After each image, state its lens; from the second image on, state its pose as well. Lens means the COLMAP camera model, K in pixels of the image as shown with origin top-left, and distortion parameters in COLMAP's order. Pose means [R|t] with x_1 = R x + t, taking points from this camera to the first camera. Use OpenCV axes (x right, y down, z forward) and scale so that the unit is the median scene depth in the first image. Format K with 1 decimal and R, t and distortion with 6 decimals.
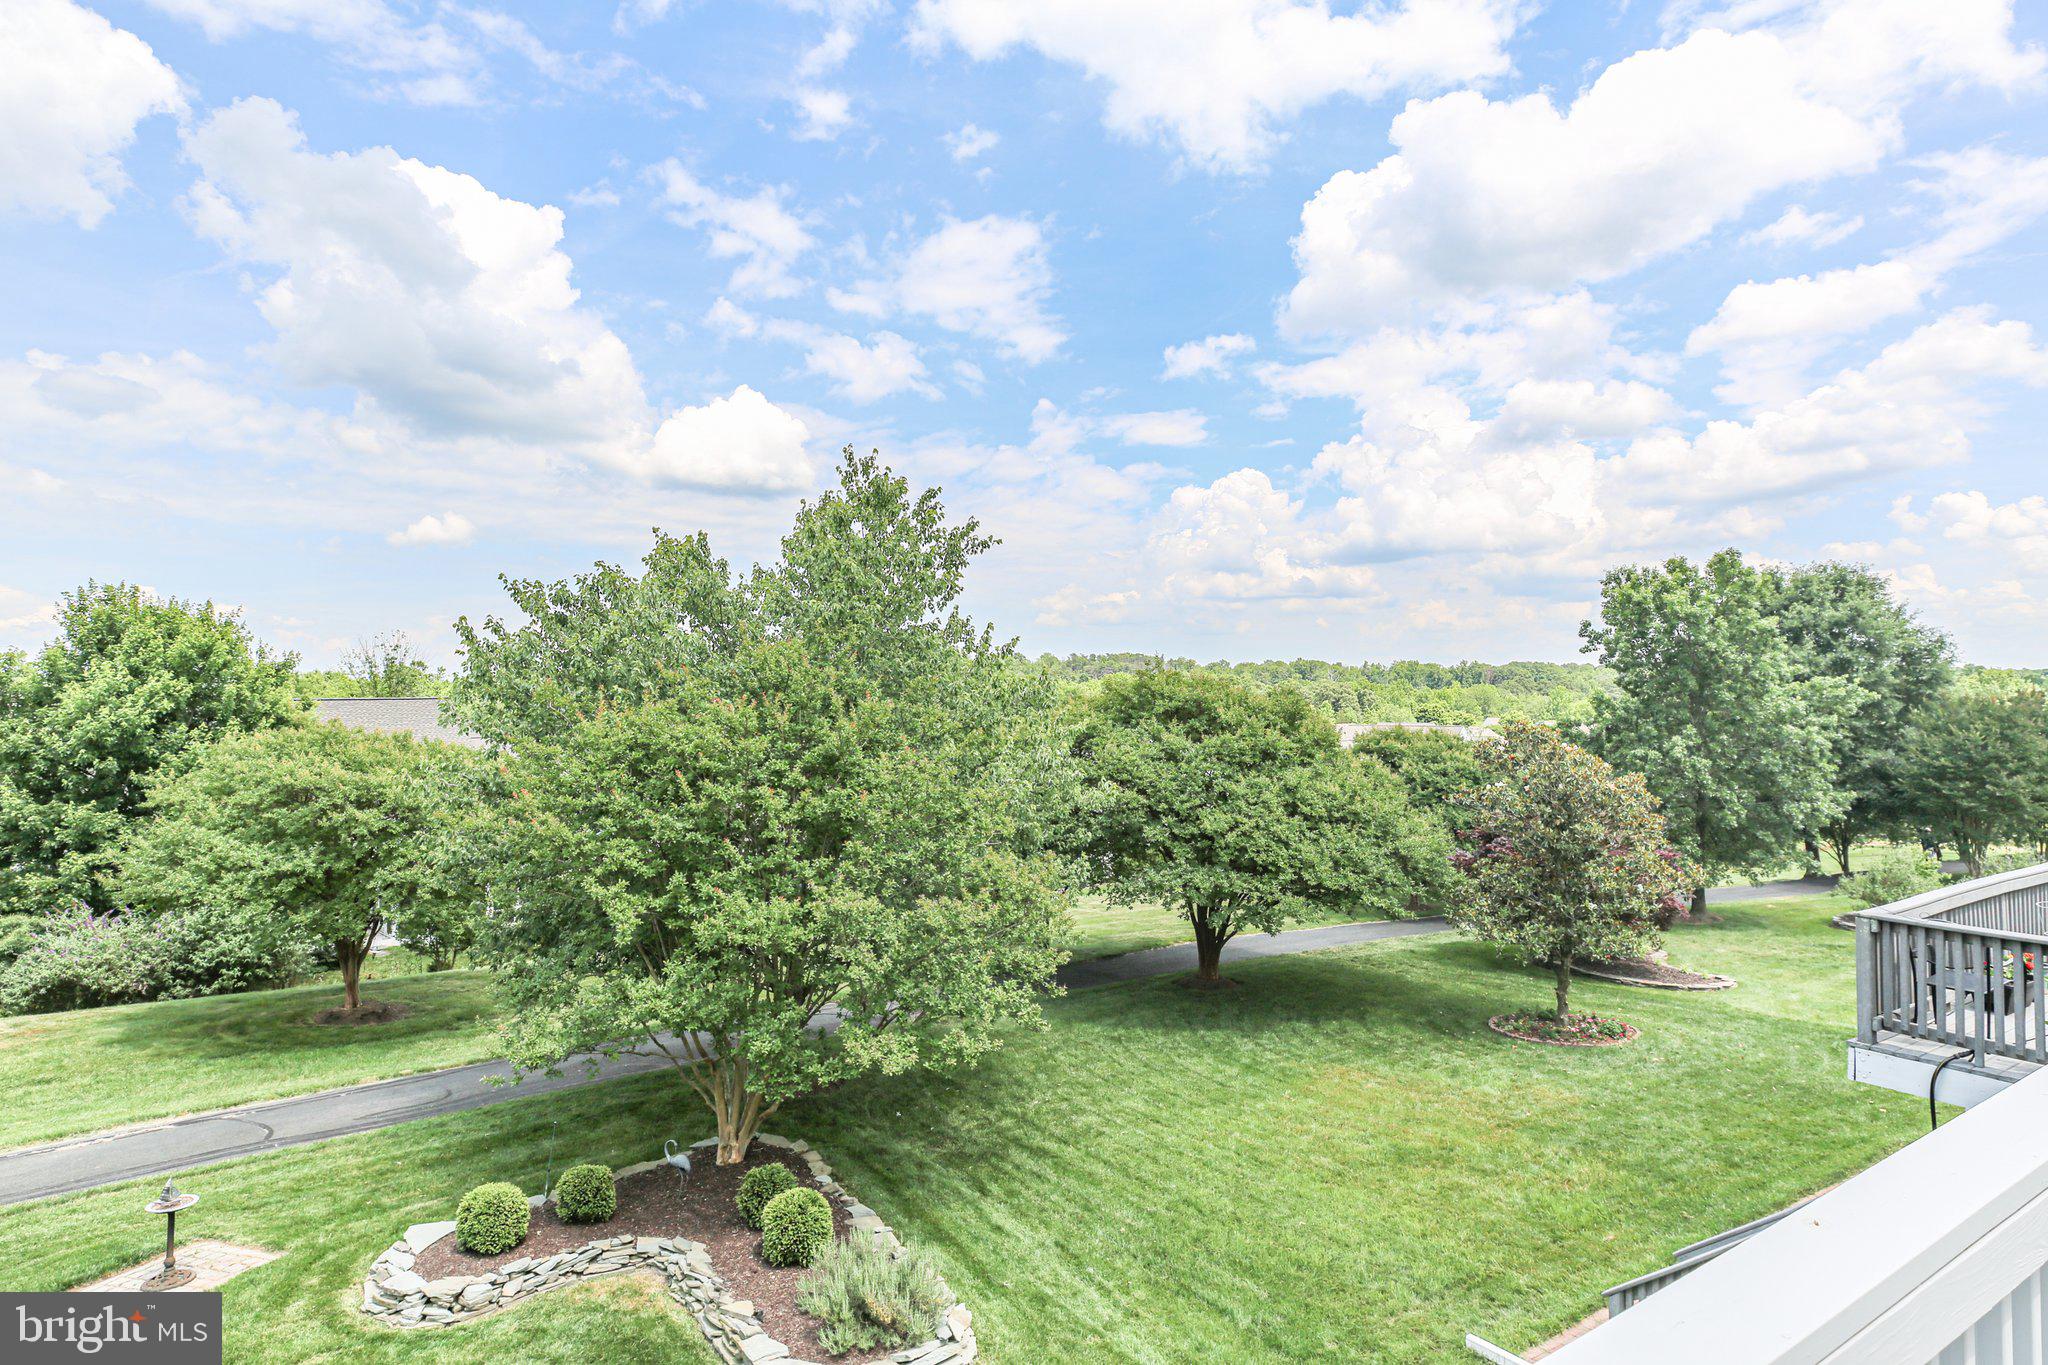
lens RADIAL K [[1088.3, 0, 1153.0], [0, 1088.3, 685.0], [0, 0, 1]] dist [-0.021931, 0.002314]
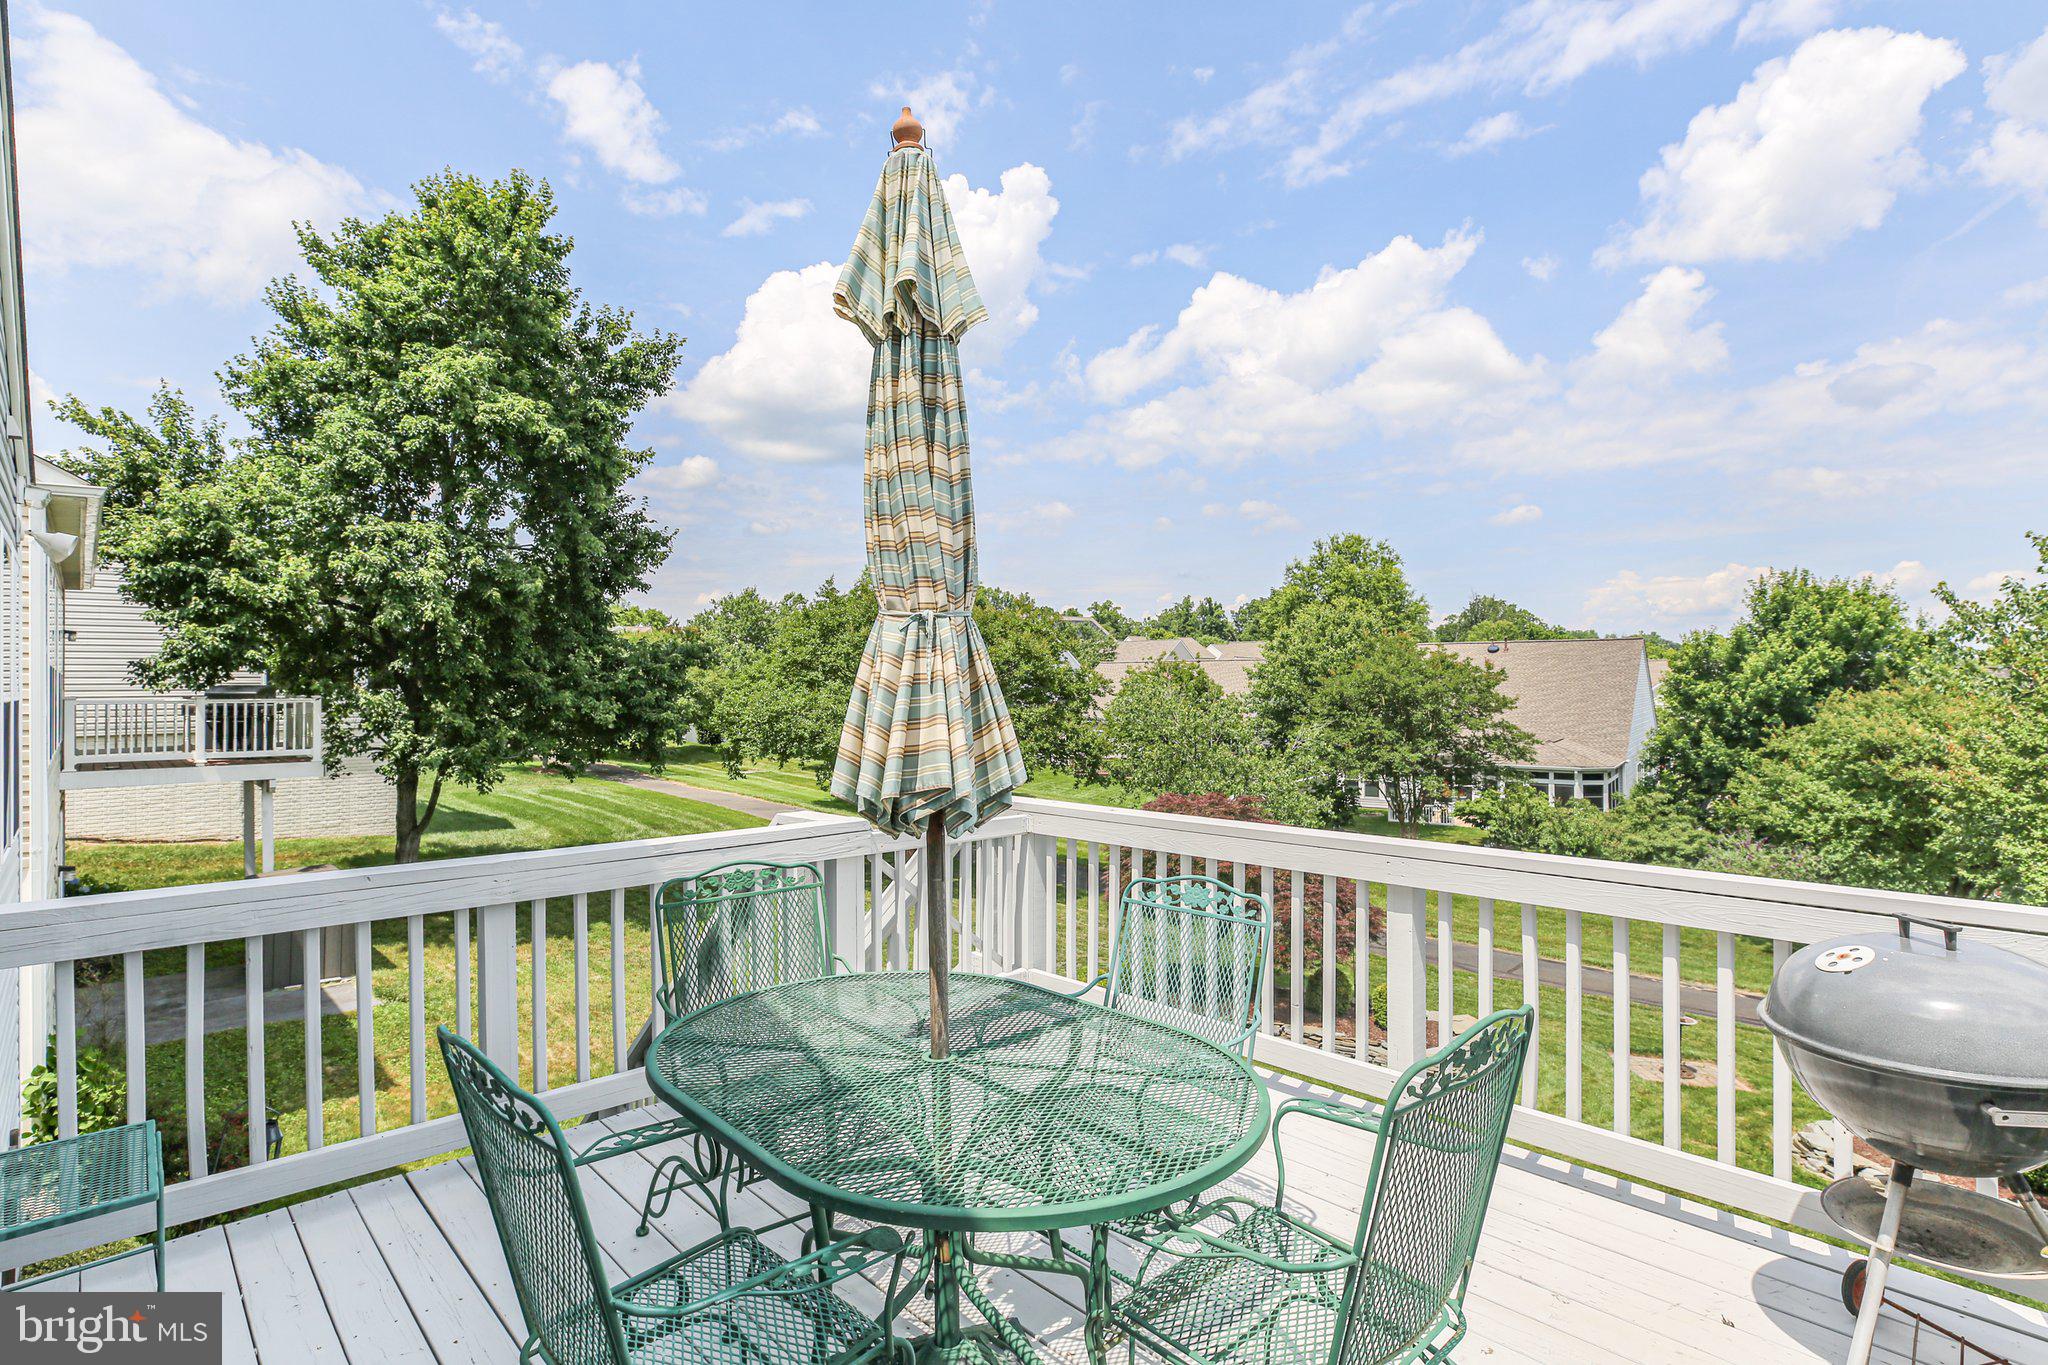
lens RADIAL K [[1120.7, 0, 1024.0], [0, 1120.7, 682.5], [0, 0, 1]] dist [0.047249, 0.000216]
pose [[0.143797, 0.013566, -0.989514, 0.182592], [0.010583, 0.999828, 0.015245, 0.003261], [0.989551, -0.012664, 0.143629, -0.029710]]
